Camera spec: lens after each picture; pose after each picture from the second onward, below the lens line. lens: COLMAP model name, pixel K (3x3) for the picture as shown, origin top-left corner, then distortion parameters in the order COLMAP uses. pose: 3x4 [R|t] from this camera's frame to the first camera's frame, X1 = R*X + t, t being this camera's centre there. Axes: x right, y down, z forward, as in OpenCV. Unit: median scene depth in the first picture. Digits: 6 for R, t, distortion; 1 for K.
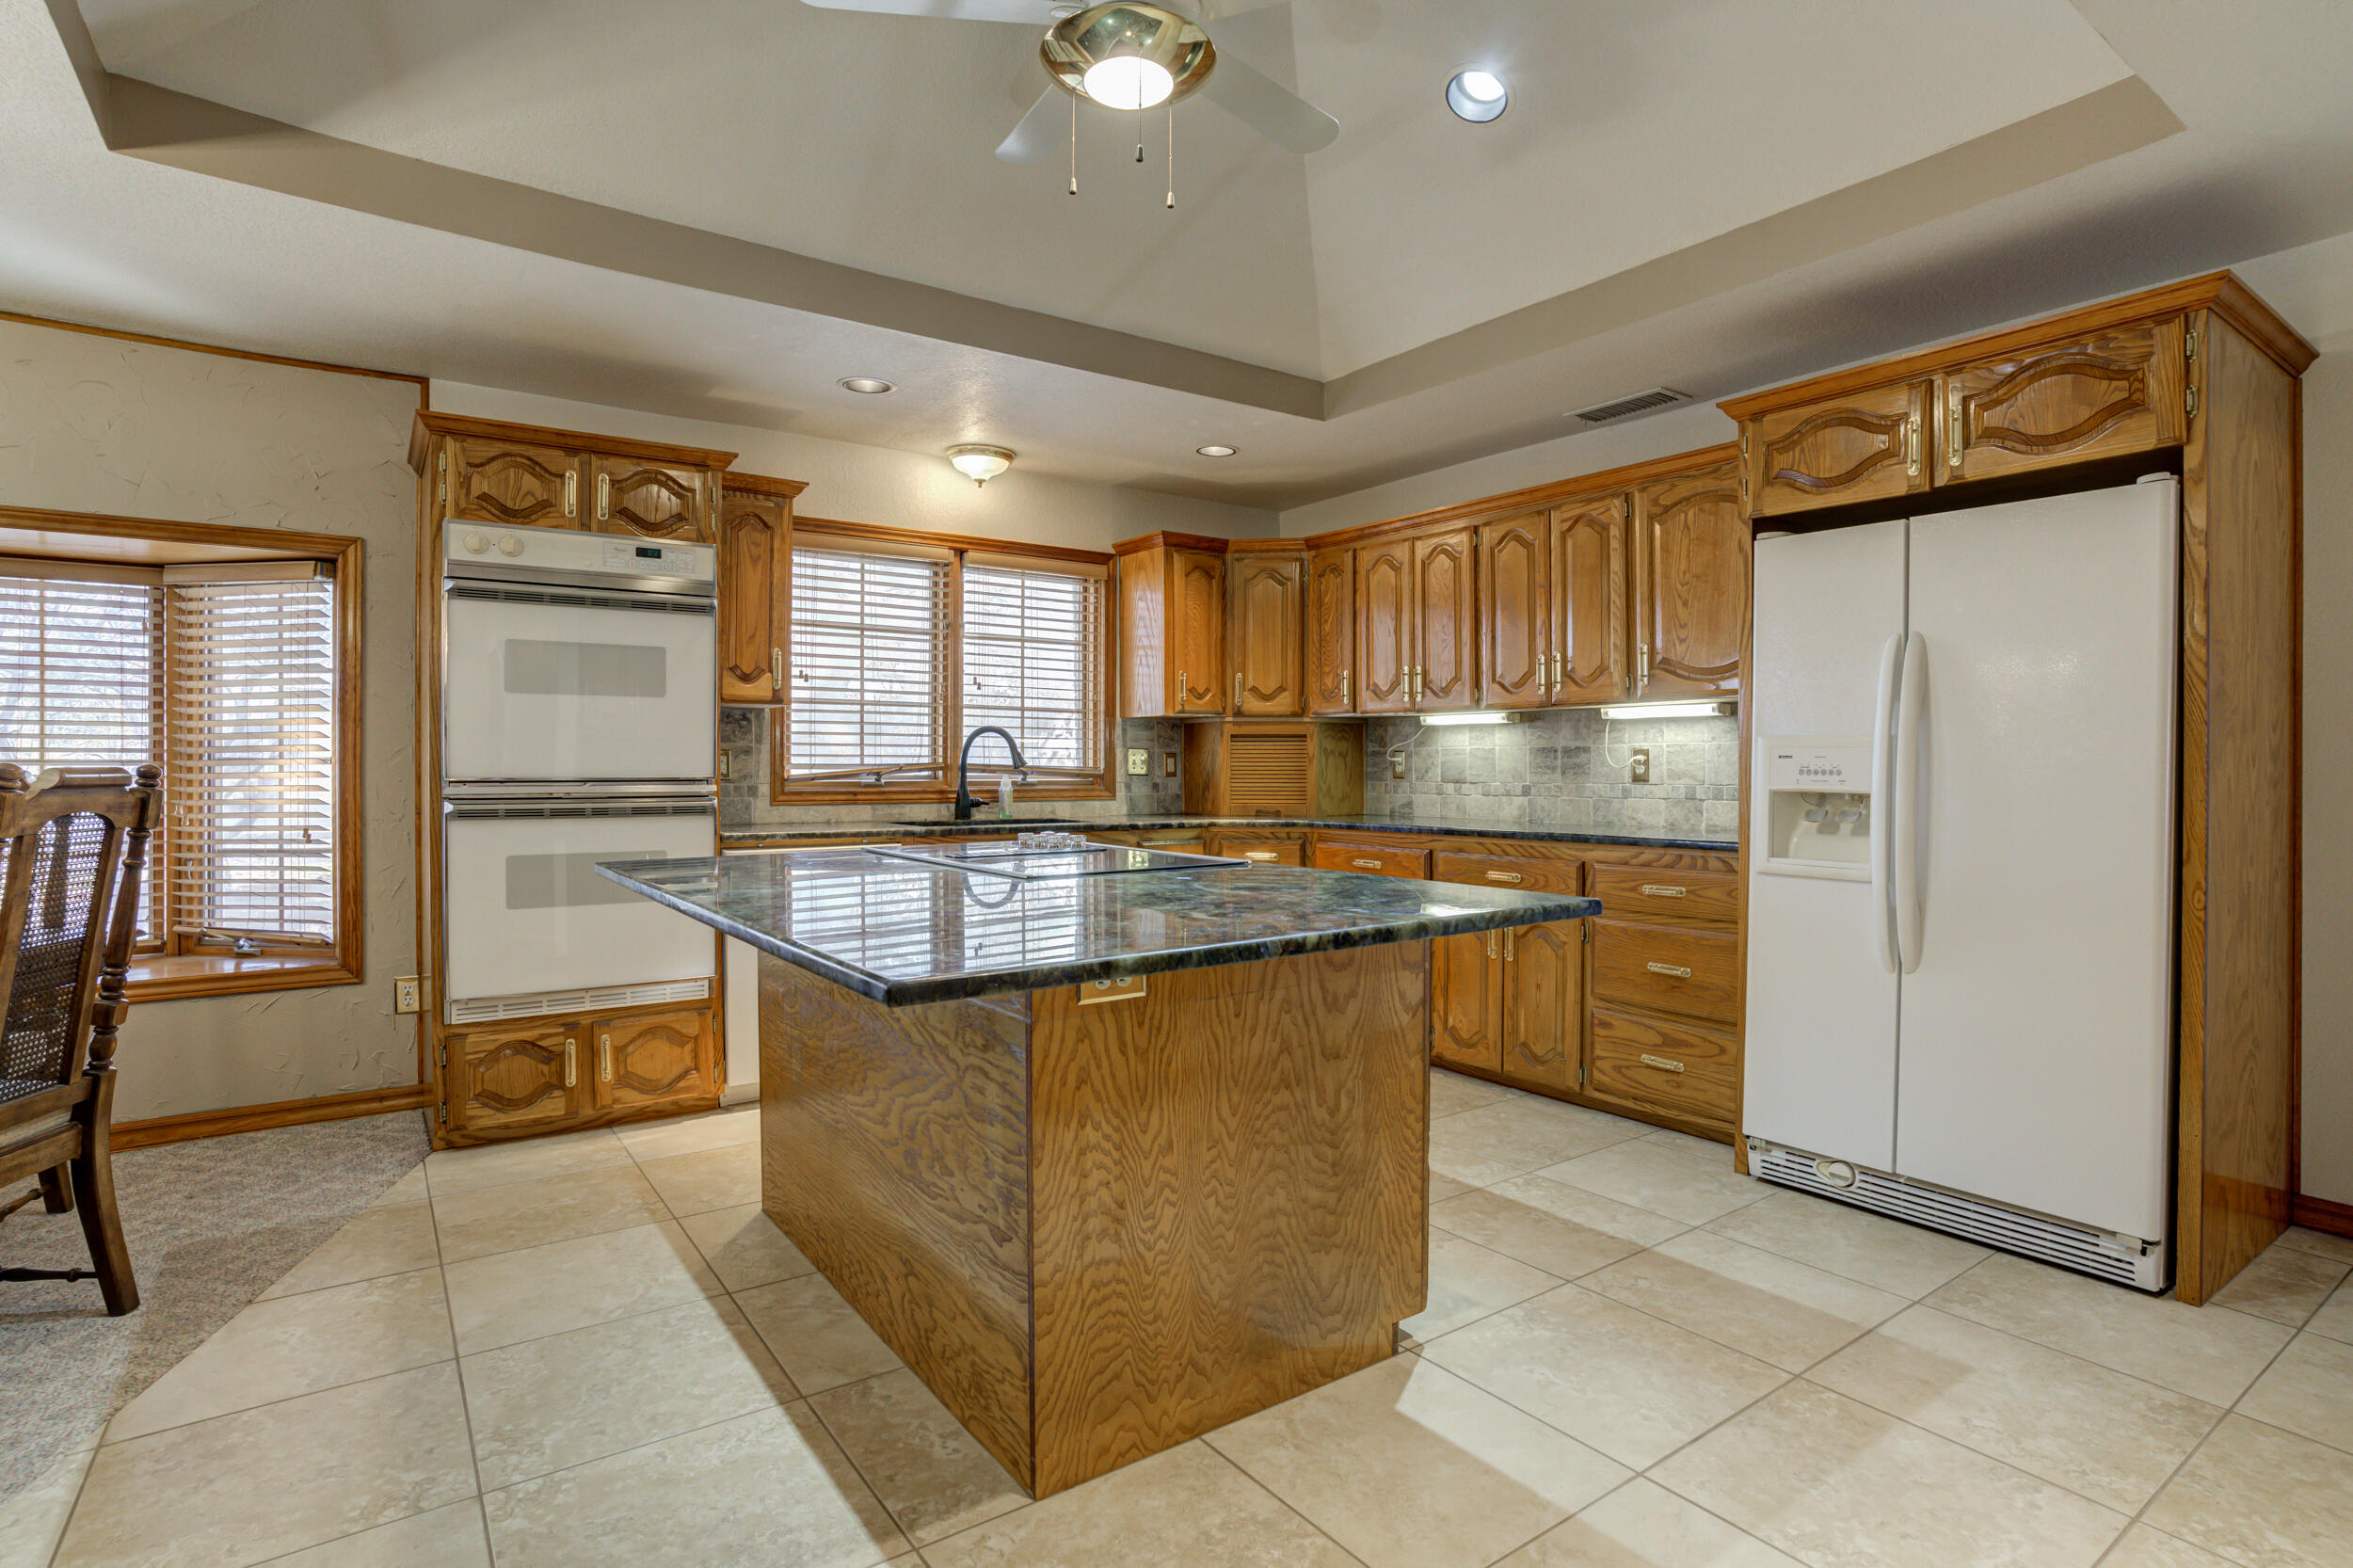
lens RADIAL K [[1173.7, 0, 1169.5], [0, 1173.7, 774.6], [0, 0, 1]] dist [-0.043048, 0.011249]
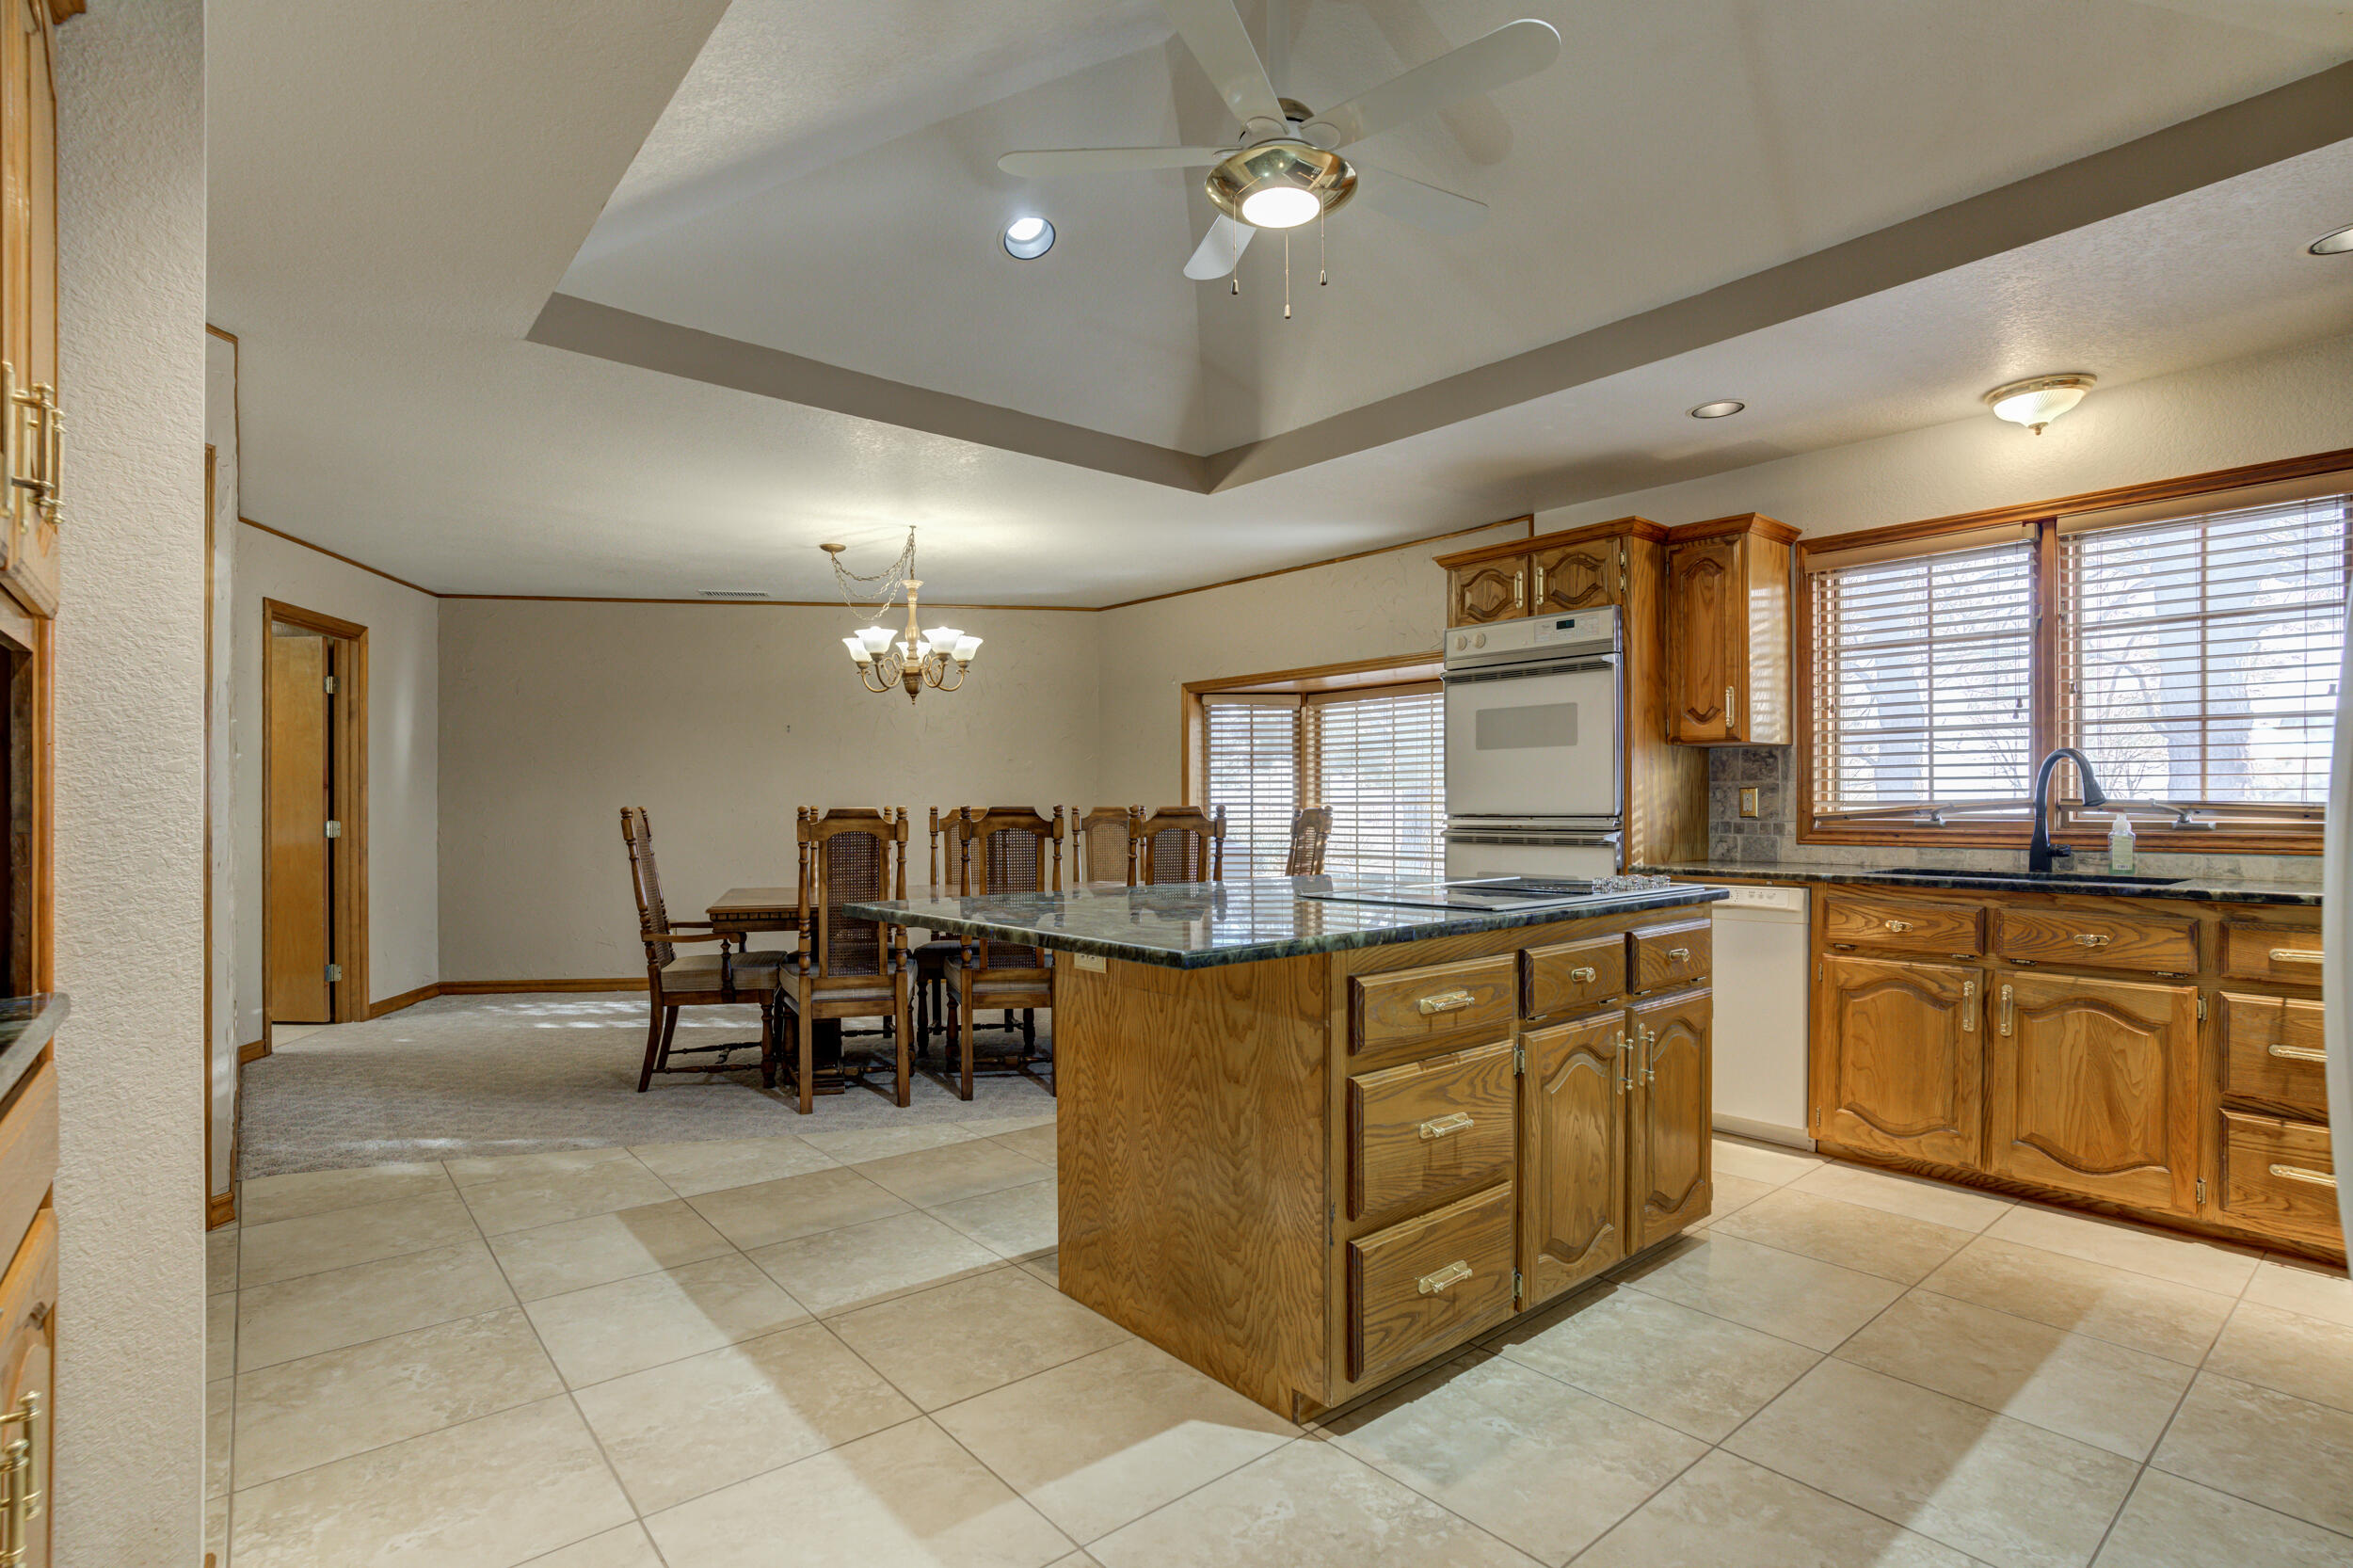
lens RADIAL K [[1173.7, 0, 1184.7], [0, 1173.7, 789.1], [0, 0, 1]] dist [-0.043048, 0.011249]
pose [[0.078411, -0.013199, -0.996834, 0.597548], [-0.005374, 0.999892, -0.013663, -0.003443], [0.996907, 0.006429, 0.078332, 0.435830]]
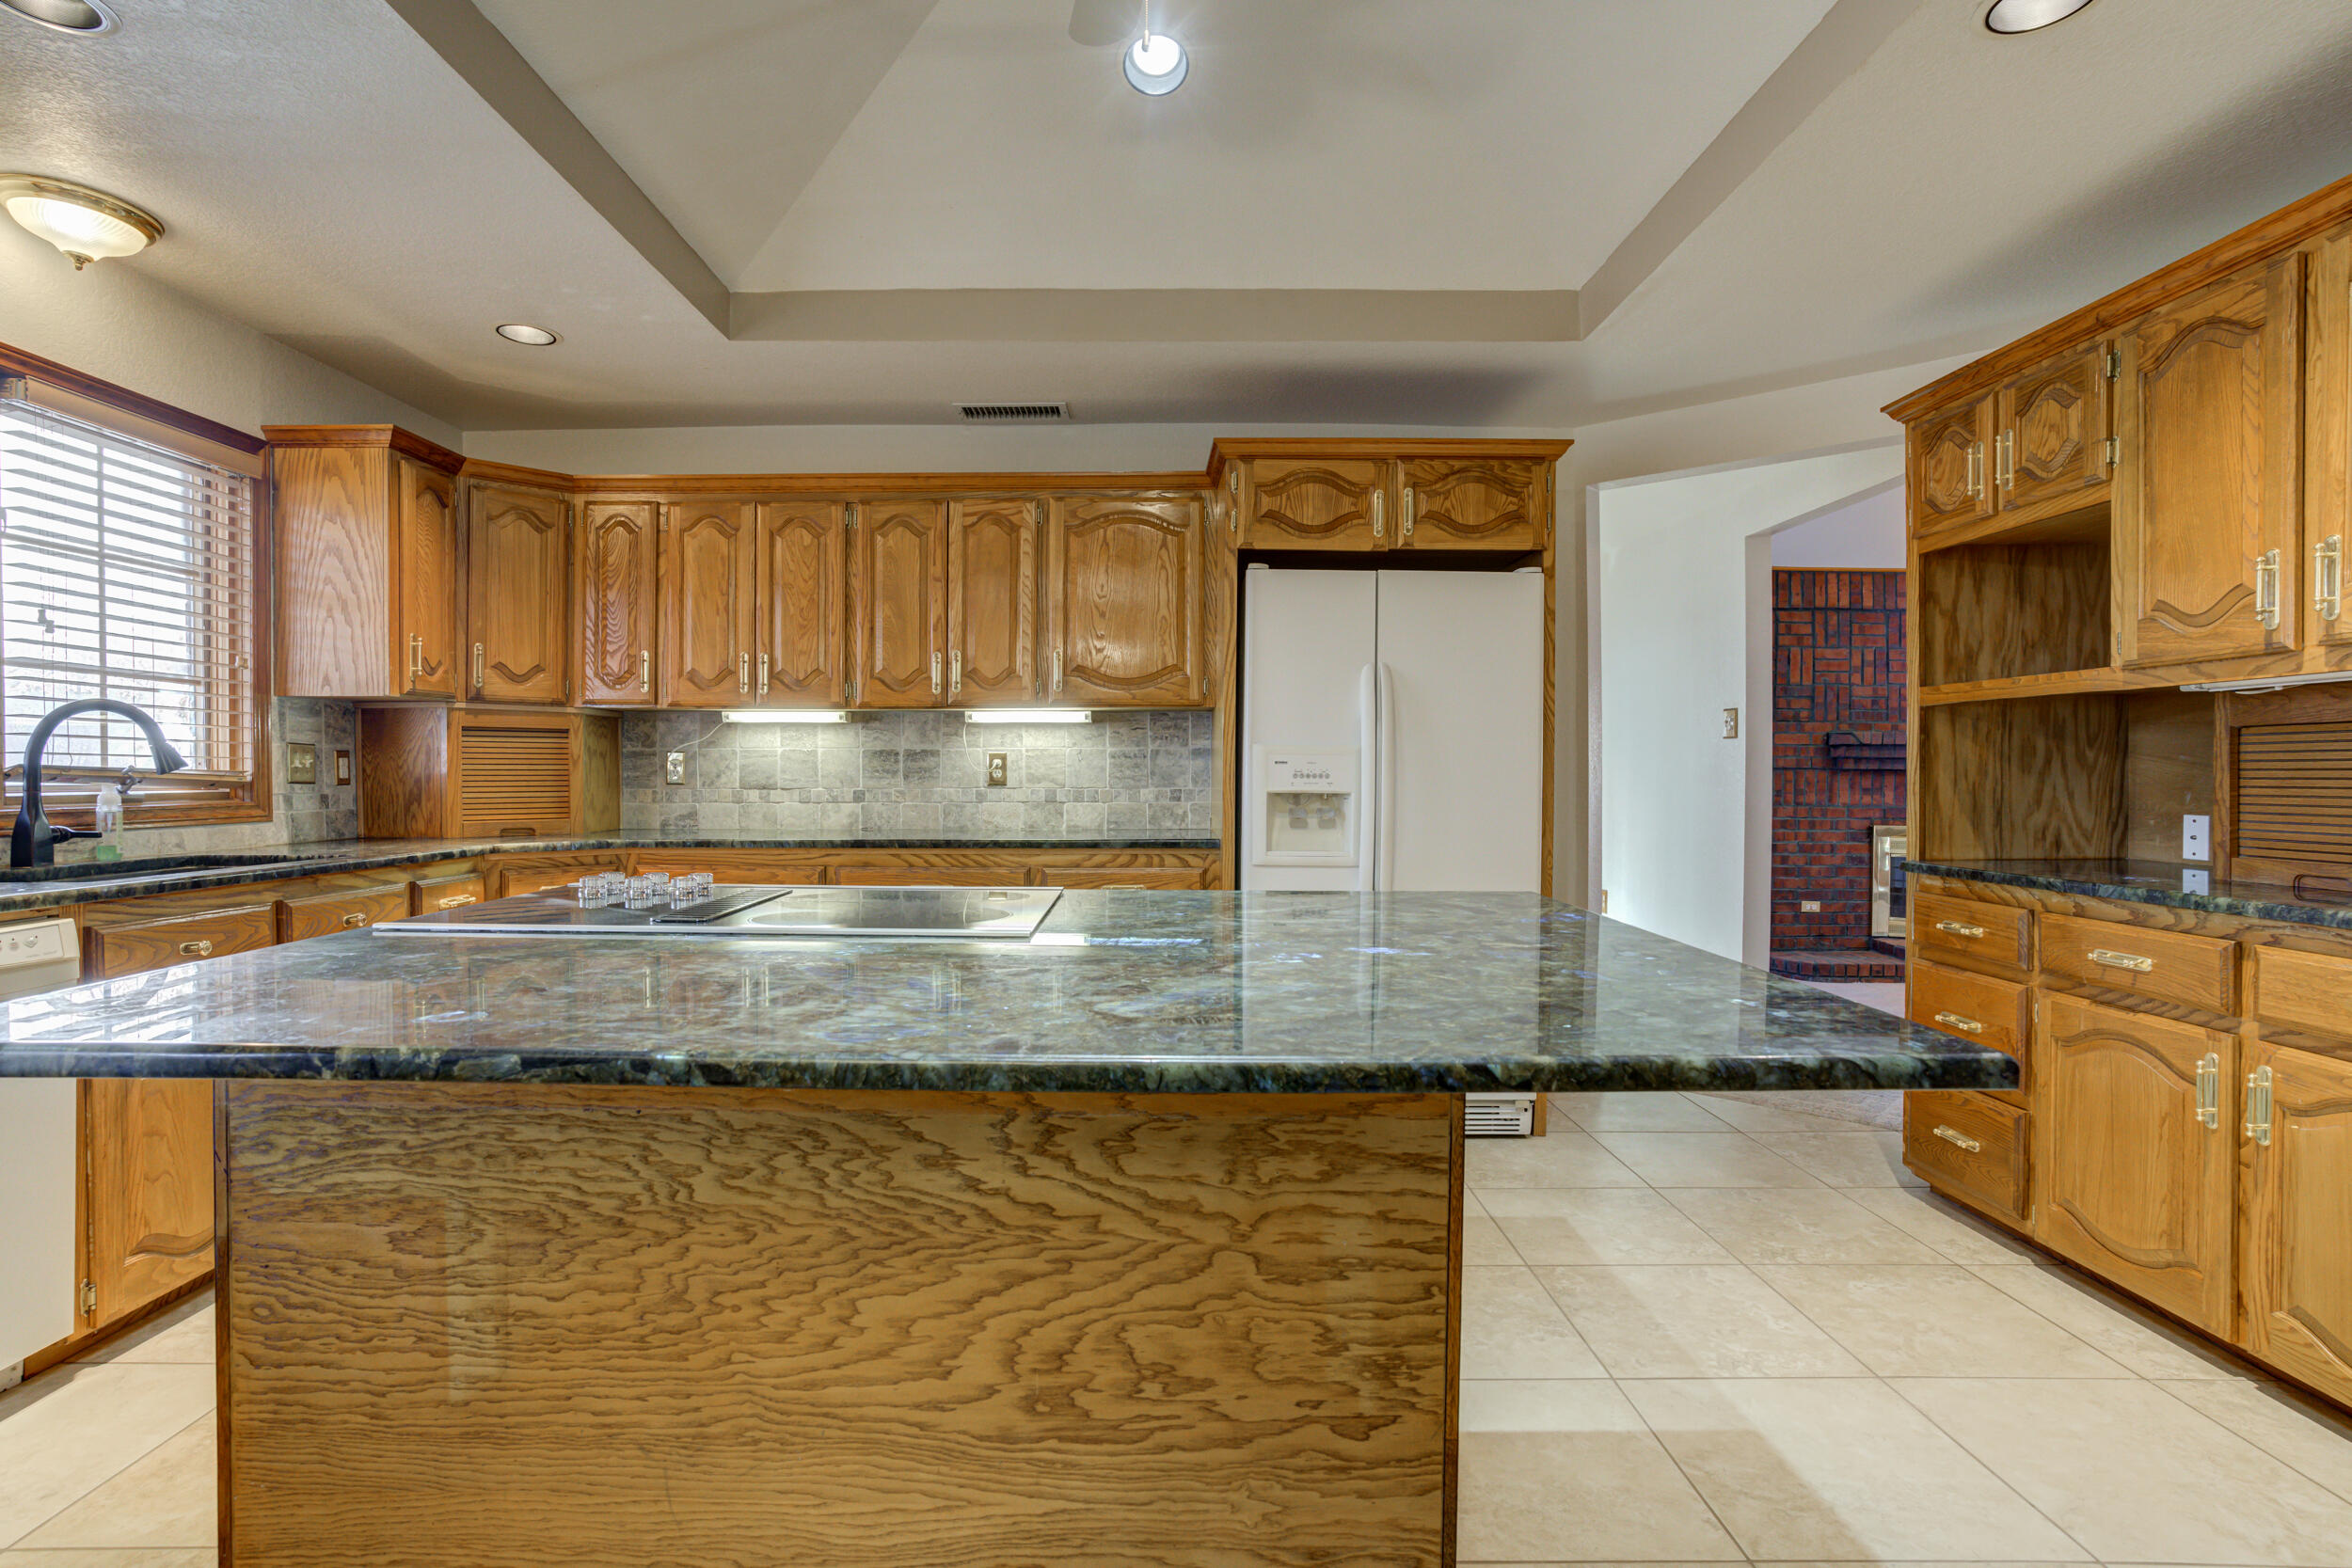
lens RADIAL K [[1173.1, 0, 1136.5], [0, 1173.1, 794.5], [0, 0, 1]] dist [-0.043048, 0.011249]
pose [[0.583713, -0.015334, 0.811816, -0.350491], [0.004865, 0.999870, 0.015388, -0.001272], [-0.811946, -0.005033, 0.583711, 0.308075]]
